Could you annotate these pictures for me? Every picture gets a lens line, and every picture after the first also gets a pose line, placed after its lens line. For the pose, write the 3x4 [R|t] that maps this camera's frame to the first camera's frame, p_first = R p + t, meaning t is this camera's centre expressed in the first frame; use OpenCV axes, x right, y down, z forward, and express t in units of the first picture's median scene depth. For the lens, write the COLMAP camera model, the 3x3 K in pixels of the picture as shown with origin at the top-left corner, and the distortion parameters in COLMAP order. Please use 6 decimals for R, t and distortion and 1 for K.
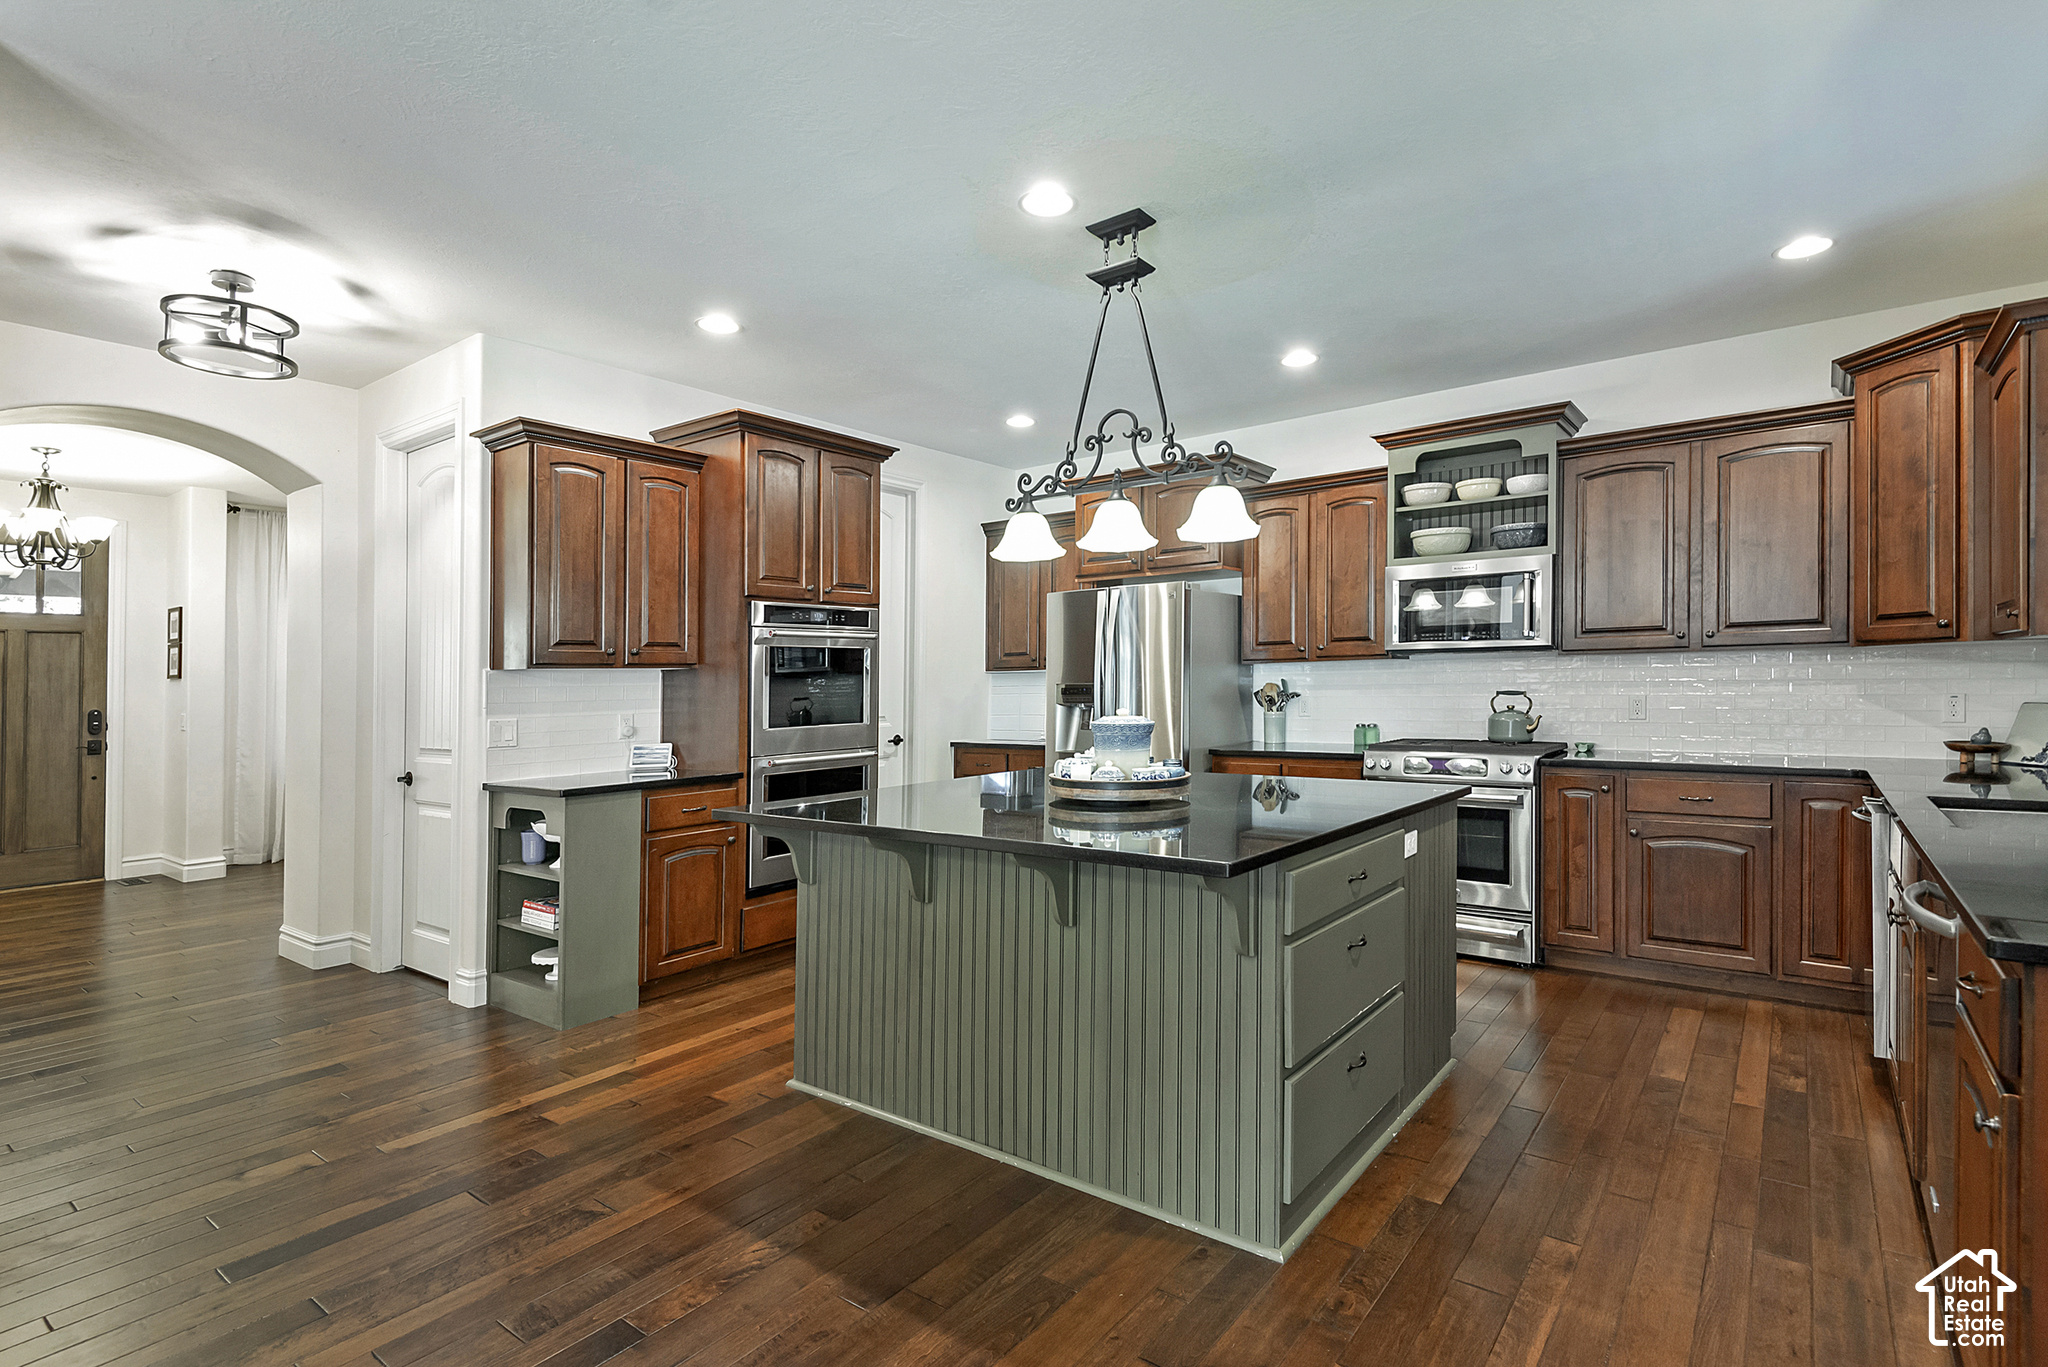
lens RADIAL K [[974.3, 0, 1090.2], [0, 974.3, 717.7], [0, 0, 1]] dist [0.006861, -0.011702]
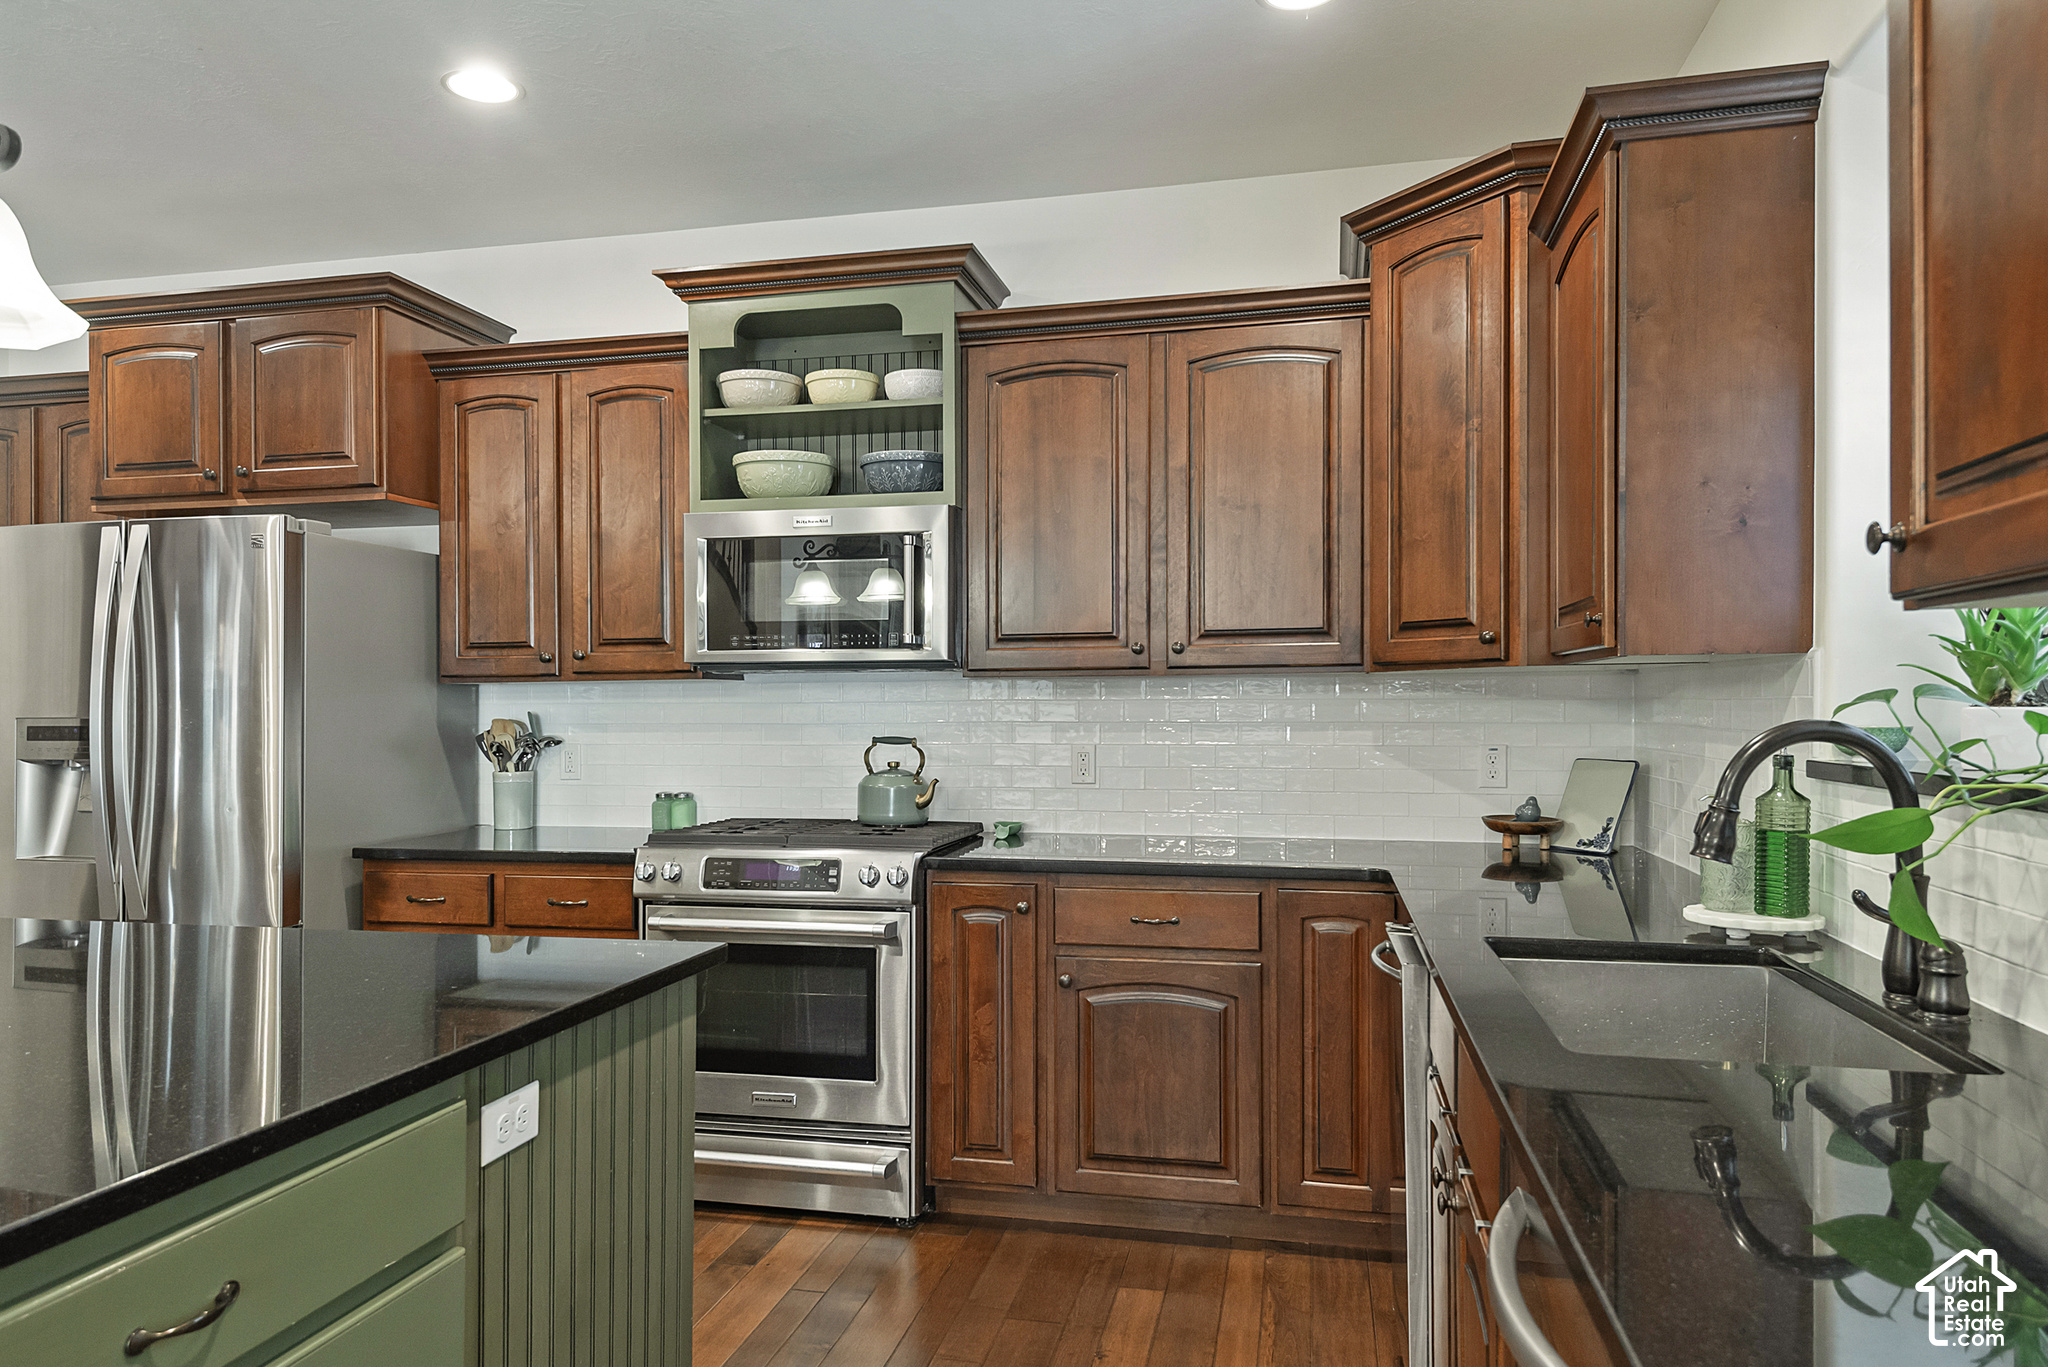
lens RADIAL K [[1275.8, 0, 1021.1], [0, 1275.8, 758.2], [0, 0, 1]] dist [0.016032, -0.020122]
pose [[0.919383, -0.006611, 0.393308, 0.225766], [0.005644, 0.999978, 0.003613, -0.019087], [-0.393323, -0.001102, 0.919400, 0.295908]]
